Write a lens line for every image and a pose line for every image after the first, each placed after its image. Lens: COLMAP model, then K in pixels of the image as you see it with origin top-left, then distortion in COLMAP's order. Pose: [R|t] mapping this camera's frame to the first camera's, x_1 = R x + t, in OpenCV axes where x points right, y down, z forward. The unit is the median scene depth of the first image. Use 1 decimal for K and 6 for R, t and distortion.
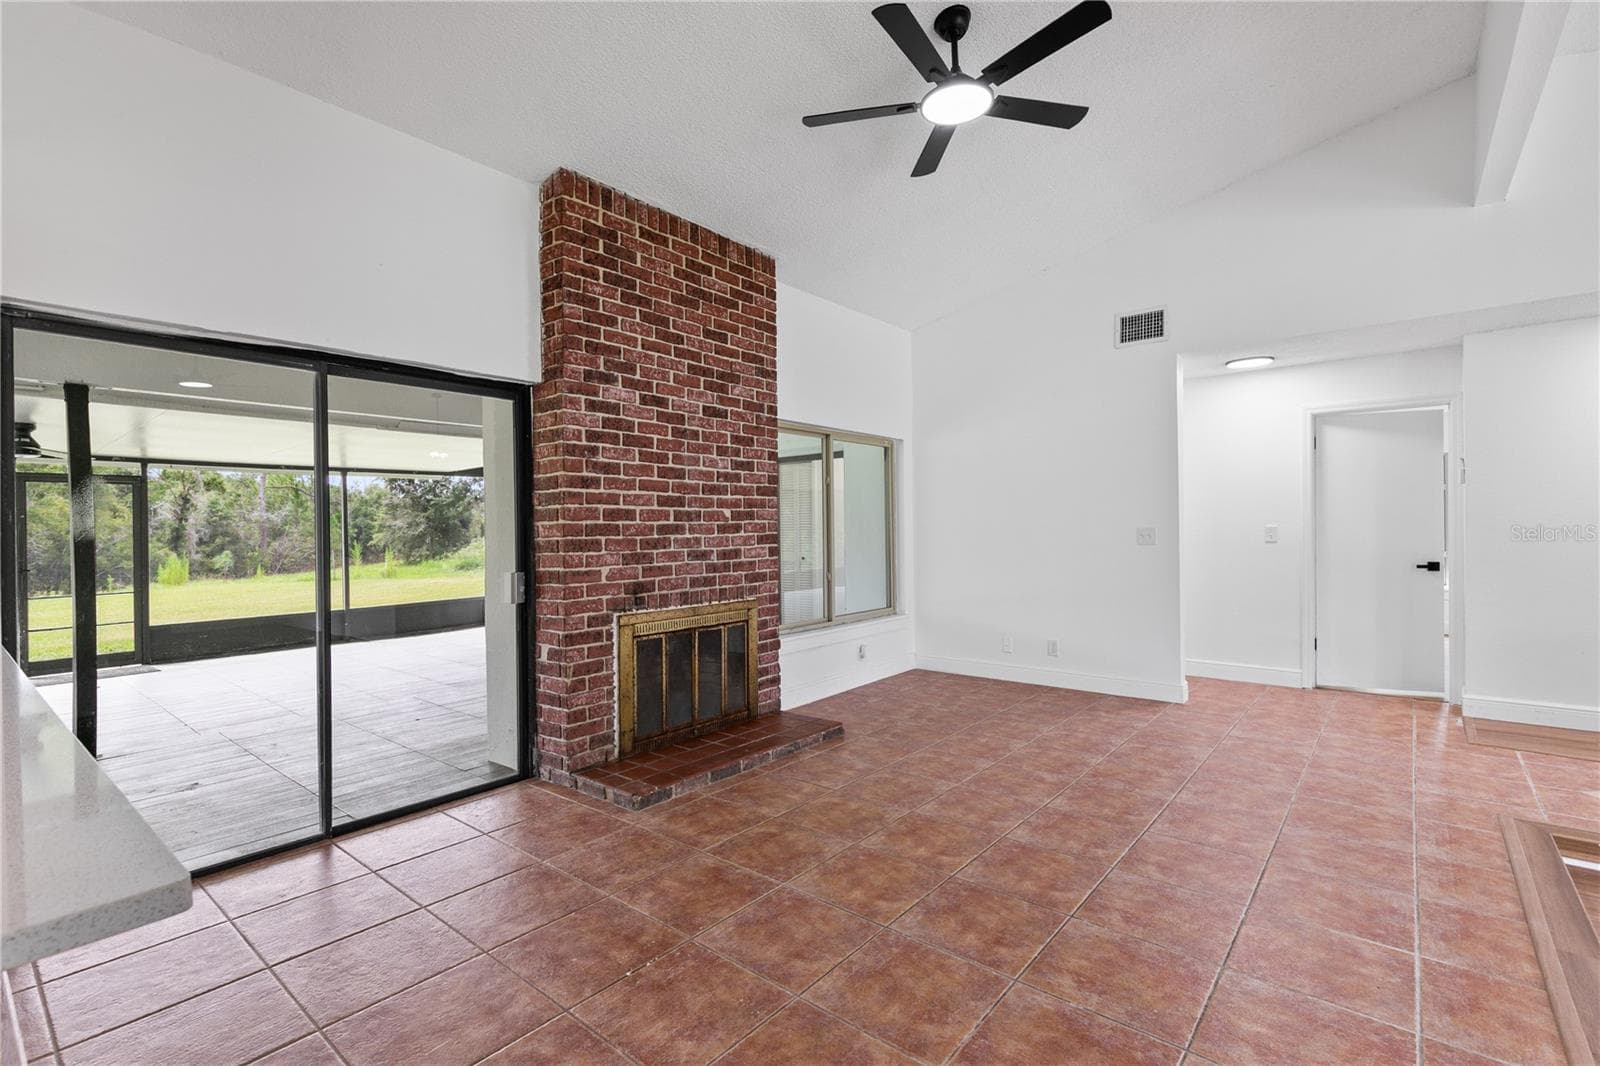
lens RADIAL K [[726.5, 0, 808.1], [0, 726.5, 532.0], [0, 0, 1]] dist [0.008124, -0.000675]
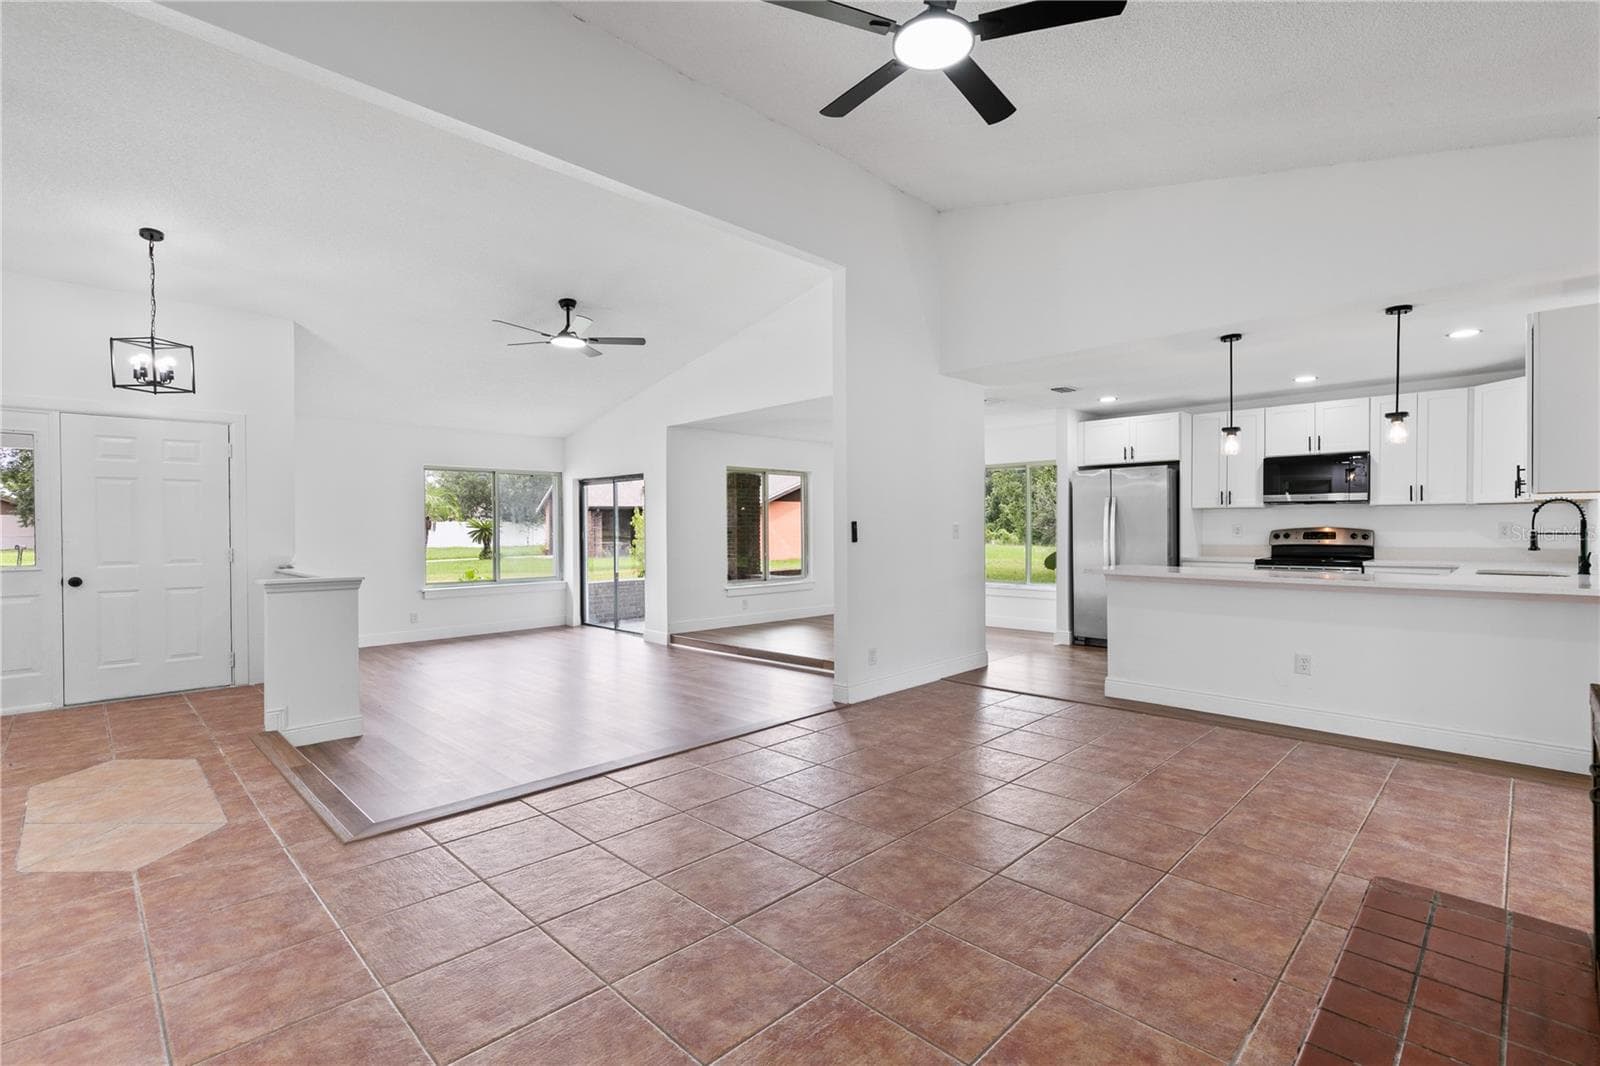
lens RADIAL K [[726.5, 0, 808.1], [0, 726.5, 532.0], [0, 0, 1]] dist [0.008124, -0.000675]
pose [[-0.995893, 0.016402, 0.089045, 0.218272], [0.017250, 0.999813, 0.008761, -0.002755], [-0.088885, 0.010261, -0.995989, 1.457700]]
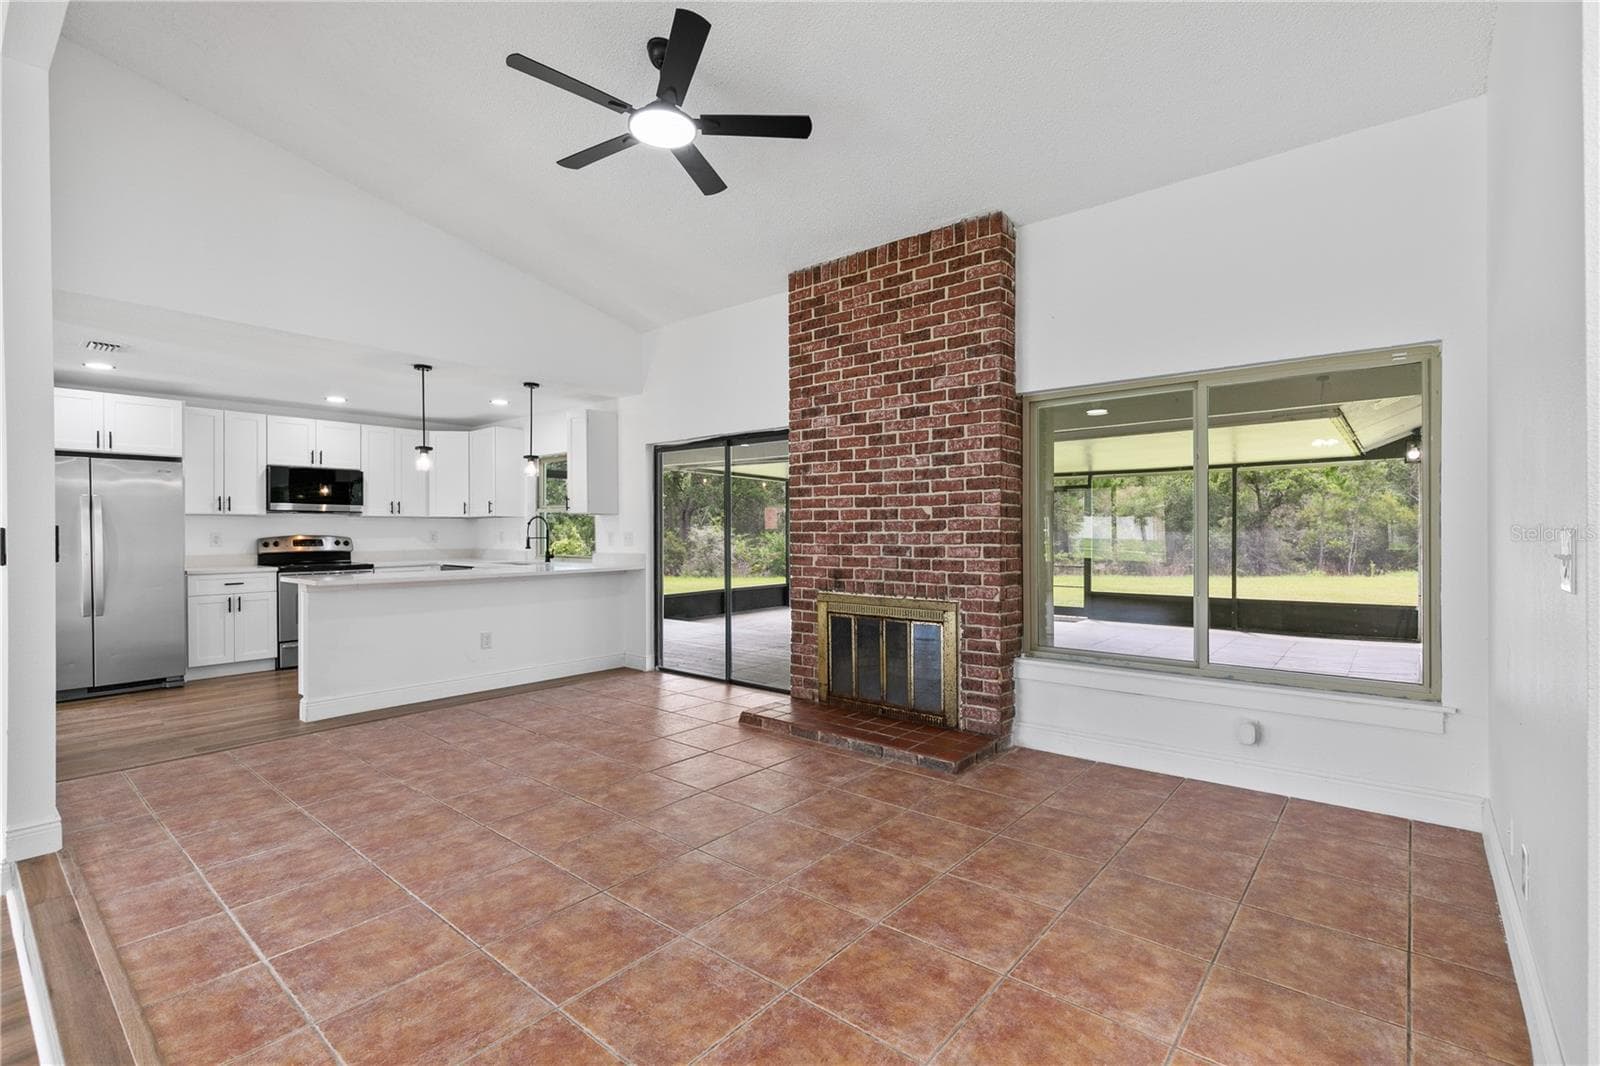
lens RADIAL K [[718.2, 0, 809.9], [0, 718.2, 532.3], [0, 0, 1]] dist [0.006165, -0.000032]
pose [[-0.003588, 0.015331, -0.999876, 0.963604], [0.000369, 0.999882, 0.015330, -0.012384], [0.999993, -0.000314, -0.003593, 0.932076]]
